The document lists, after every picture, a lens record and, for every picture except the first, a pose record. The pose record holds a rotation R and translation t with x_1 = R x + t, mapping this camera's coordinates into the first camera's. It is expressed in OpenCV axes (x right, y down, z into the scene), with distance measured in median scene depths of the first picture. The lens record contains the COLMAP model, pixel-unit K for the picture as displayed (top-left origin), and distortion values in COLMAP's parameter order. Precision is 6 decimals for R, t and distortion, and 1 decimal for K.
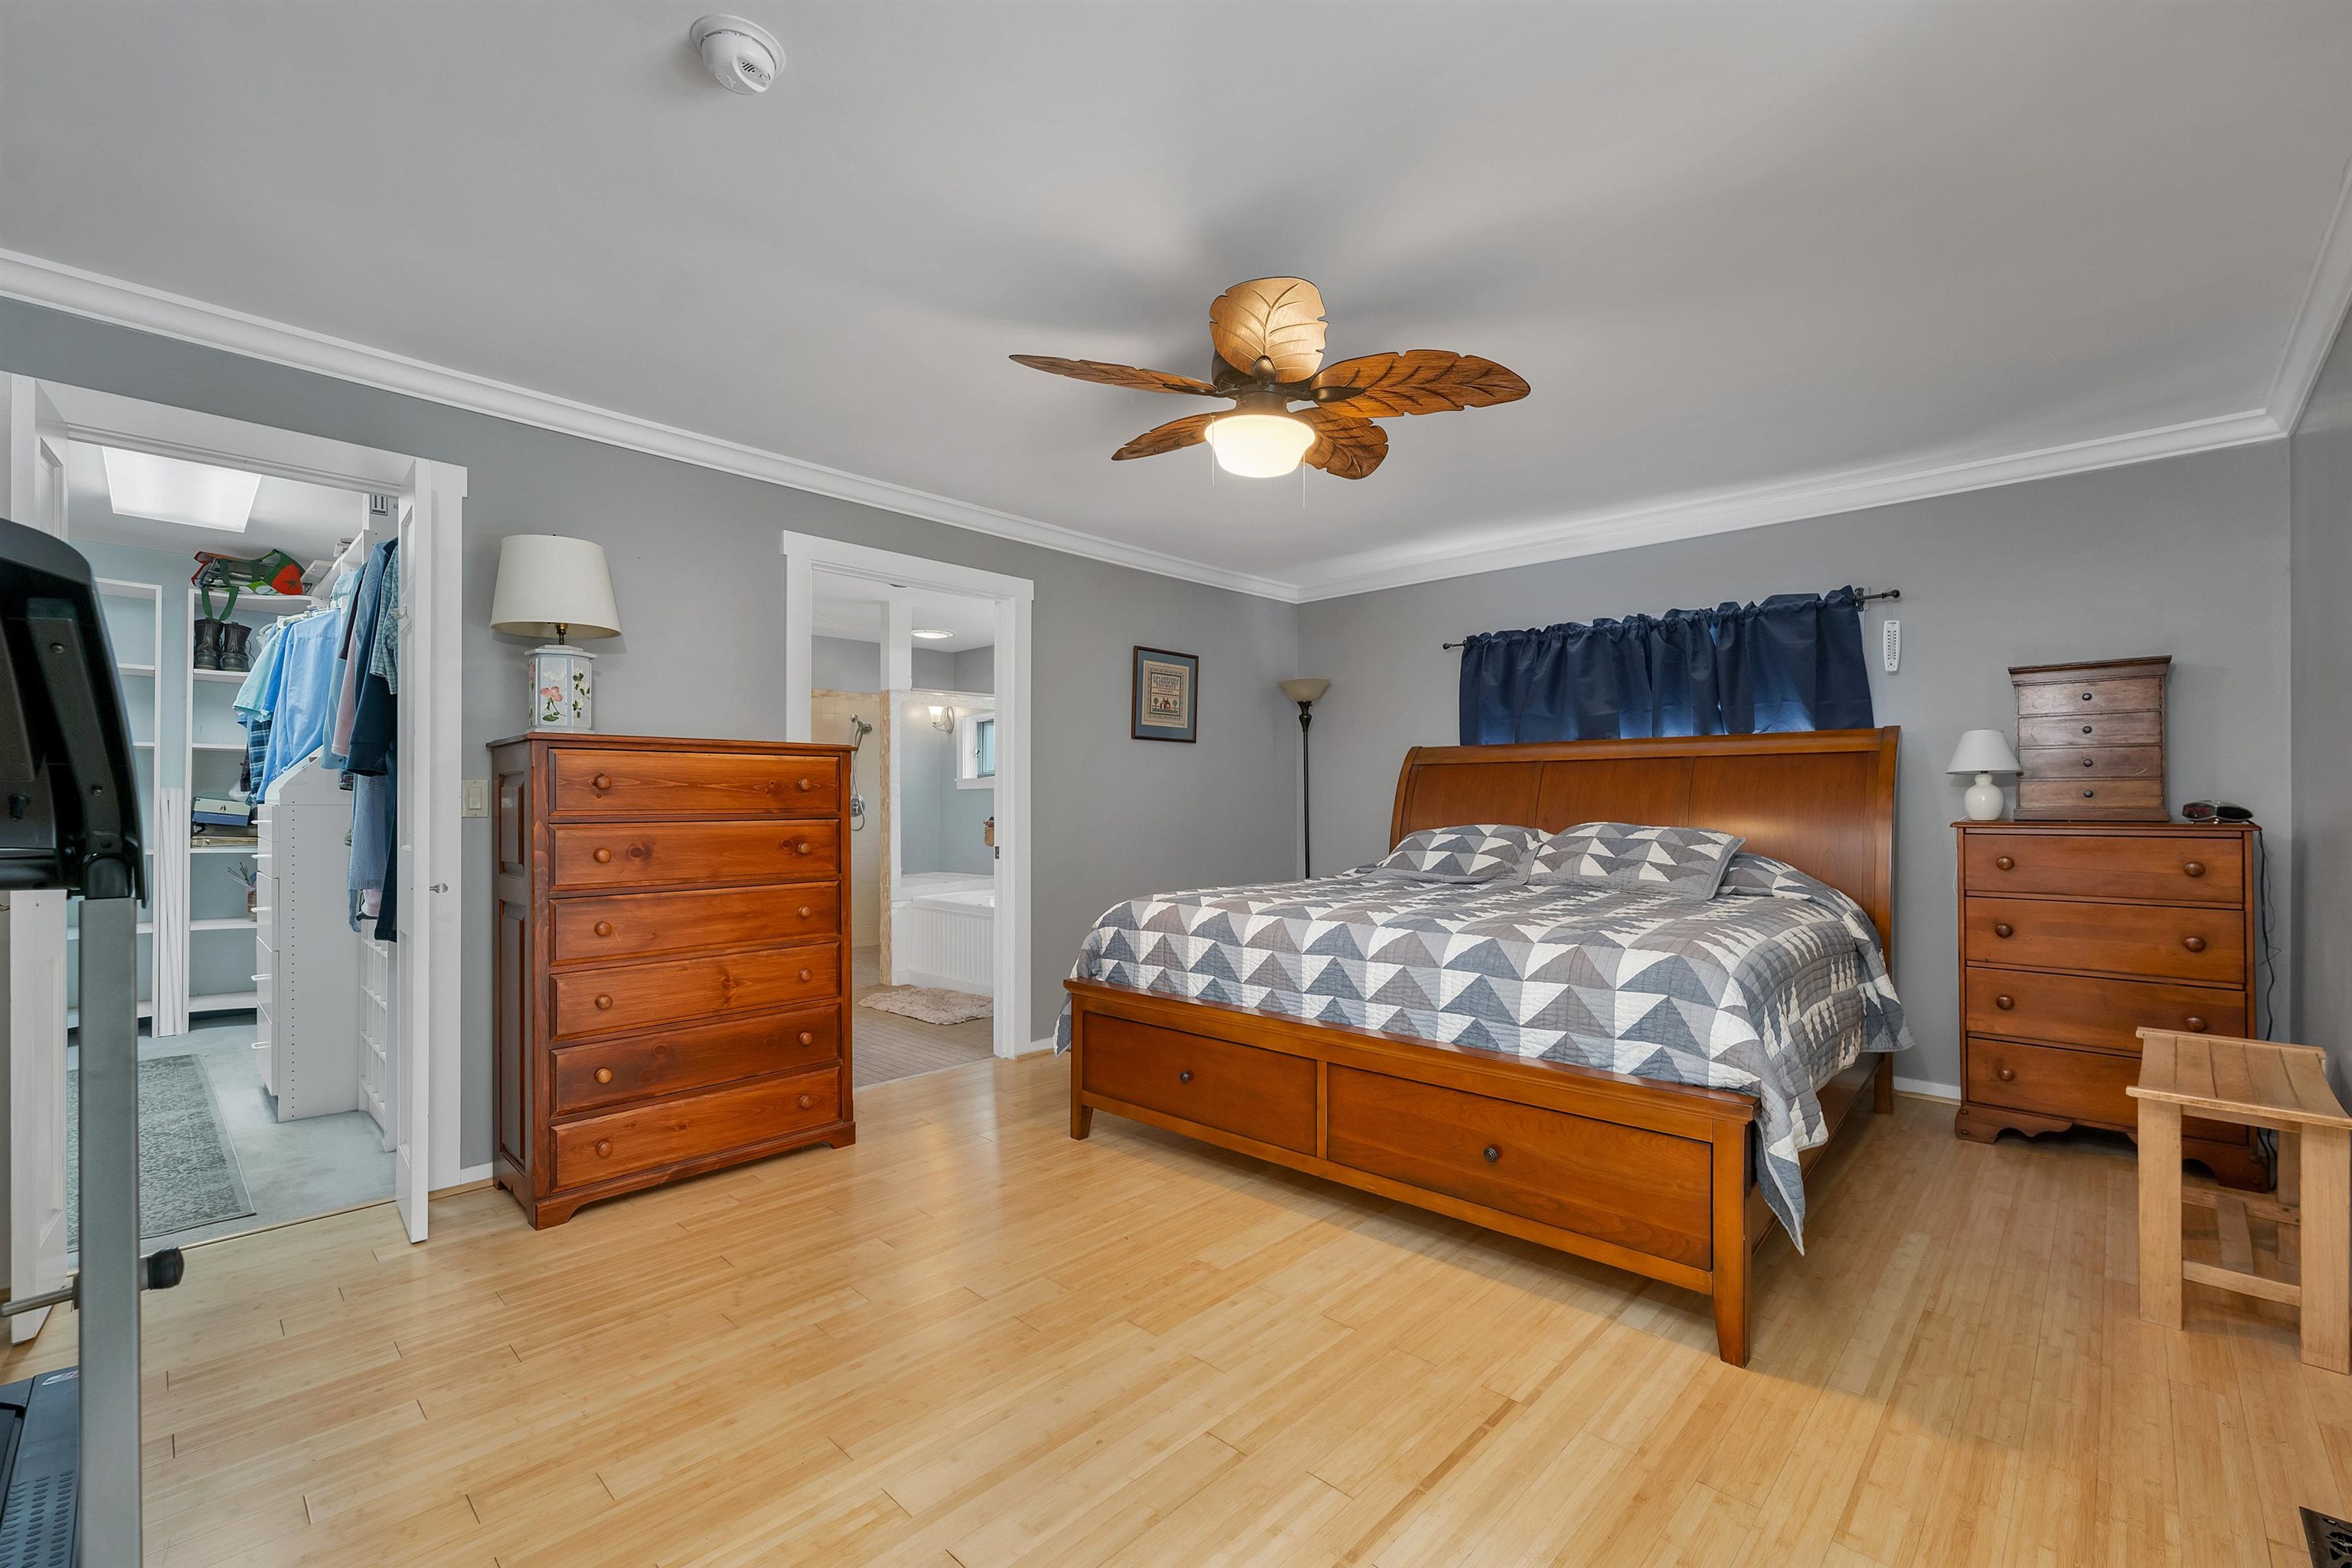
lens RADIAL K [[988.3, 0, 1171.0], [0, 988.3, 794.4], [0, 0, 1]] dist [0.008059, -0.001239]
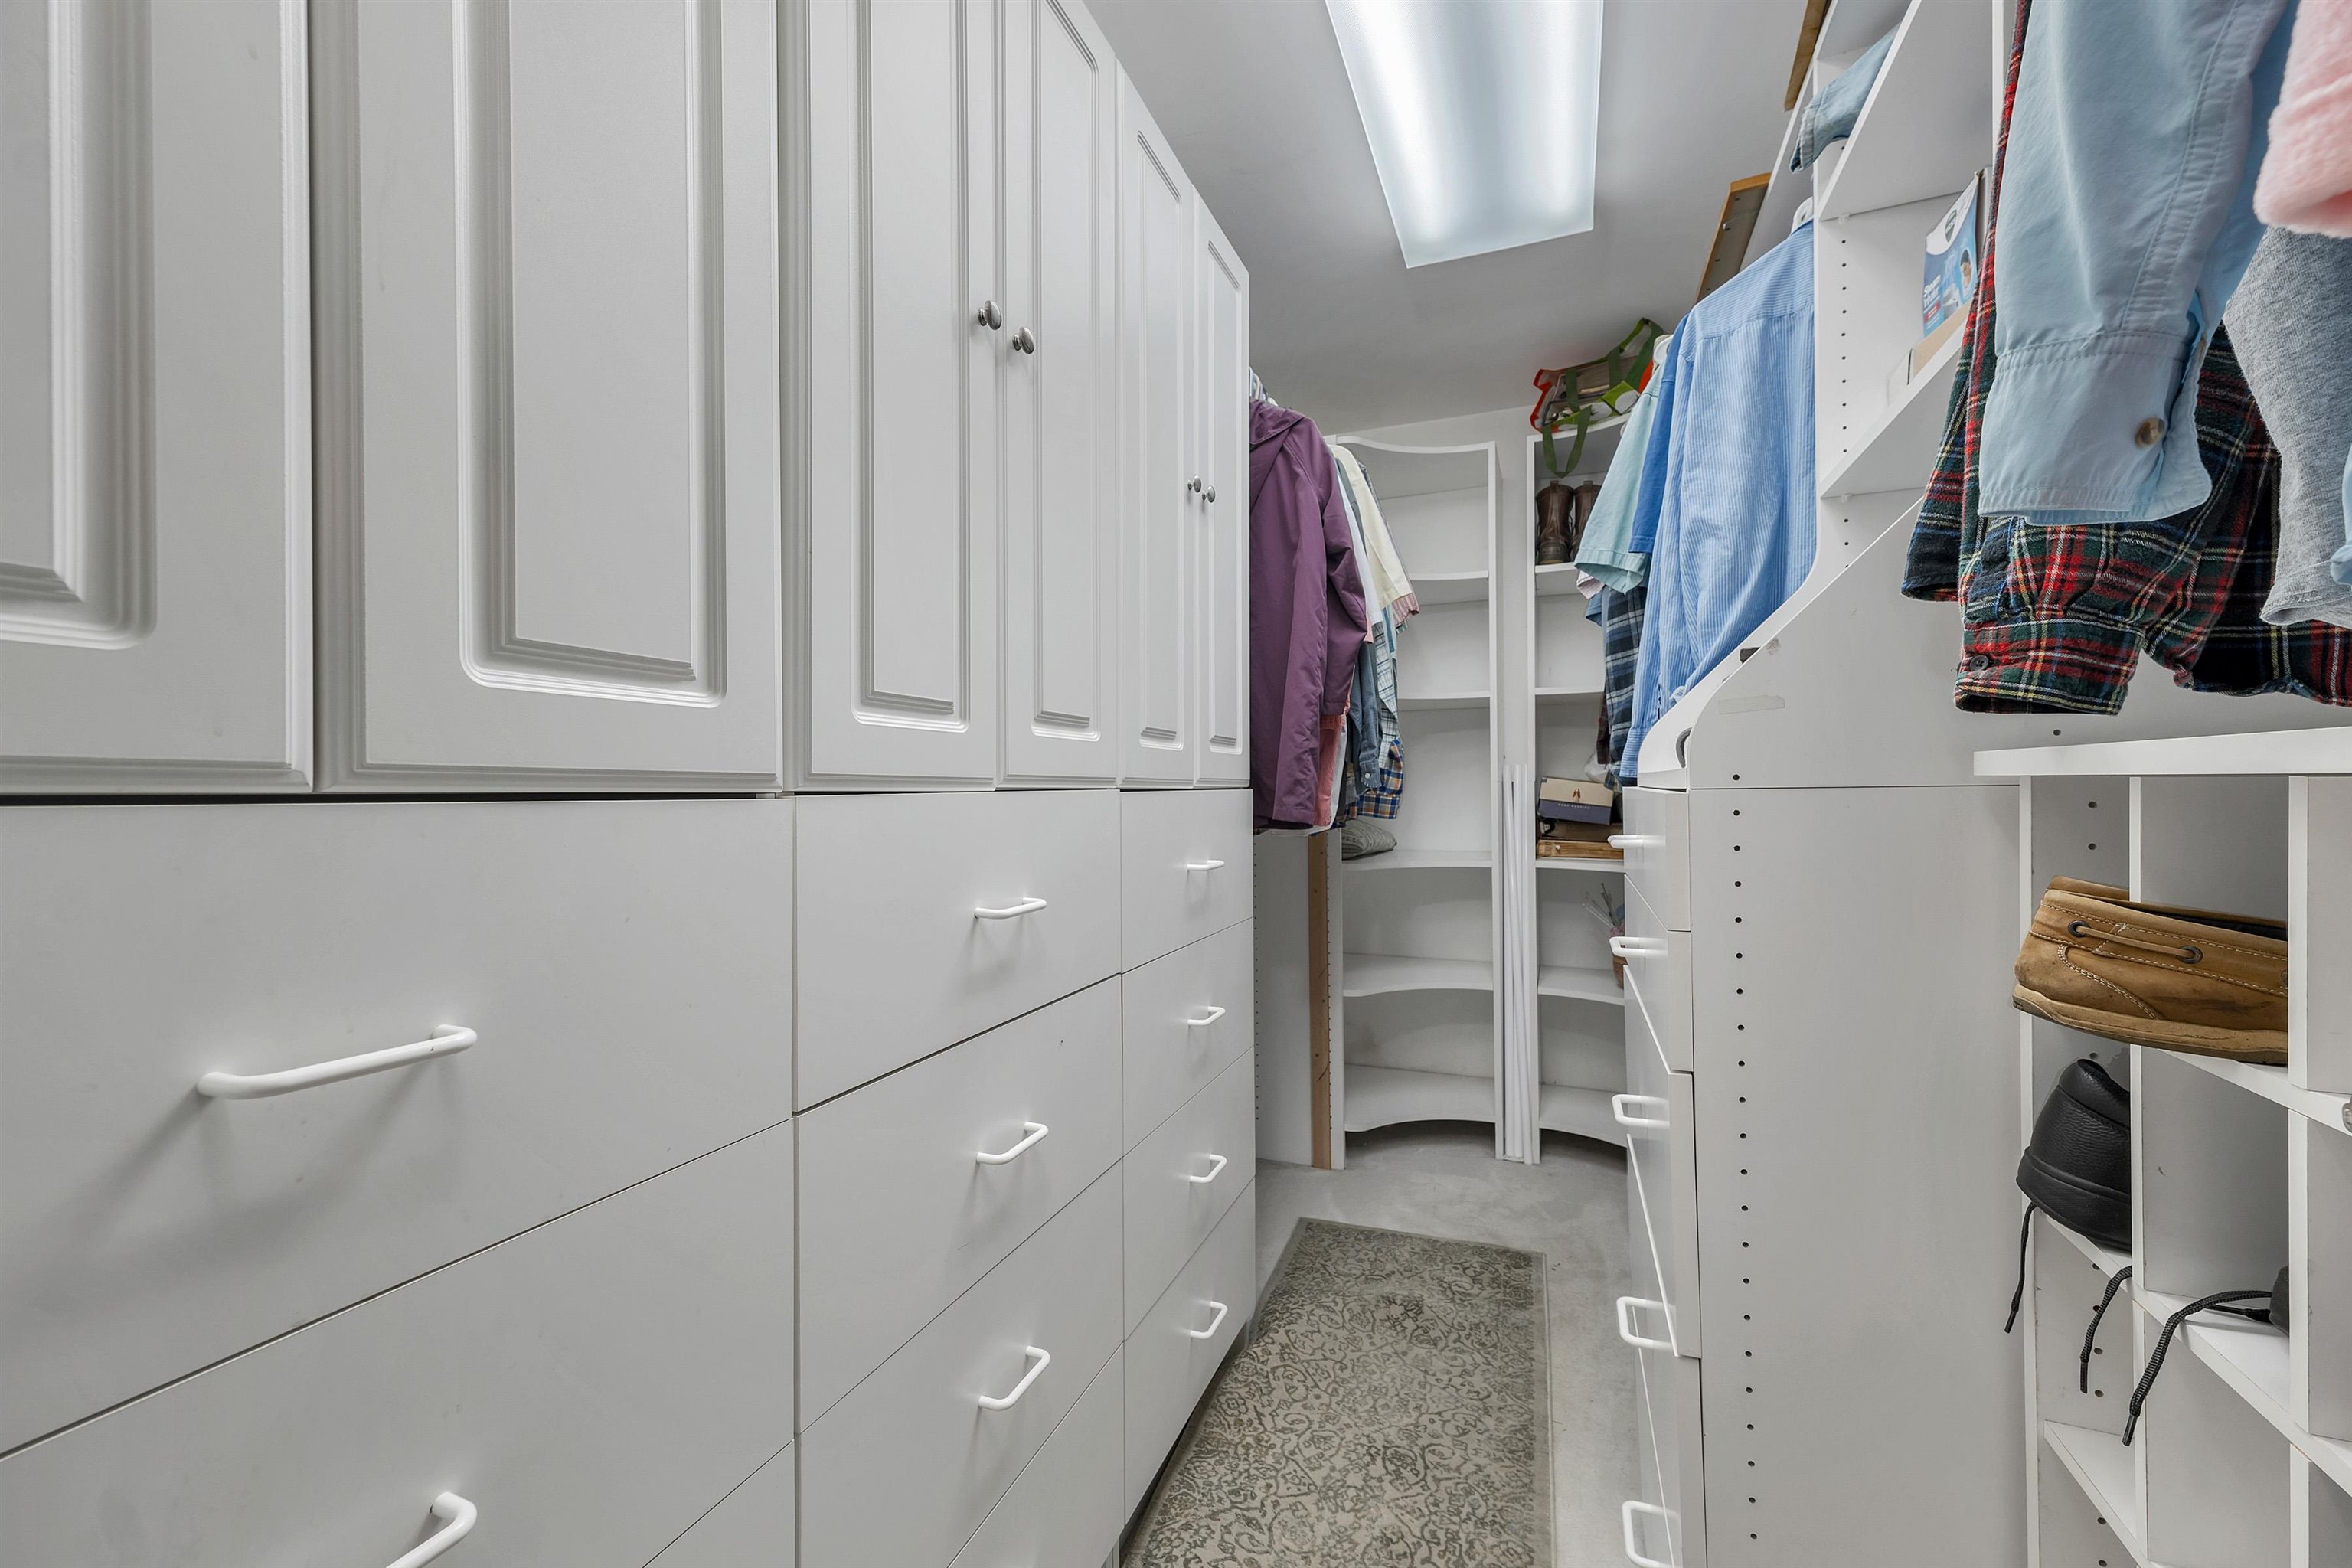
lens RADIAL K [[988.3, 0, 1170.0], [0, 988.3, 786.7], [0, 0, 1]] dist [0.008059, -0.001239]
pose [[0.388325, -0.006725, -0.921498, -0.520781], [0.016942, 0.999856, -0.000158, 0.005606], [0.921367, -0.015550, 0.388384, 0.566734]]
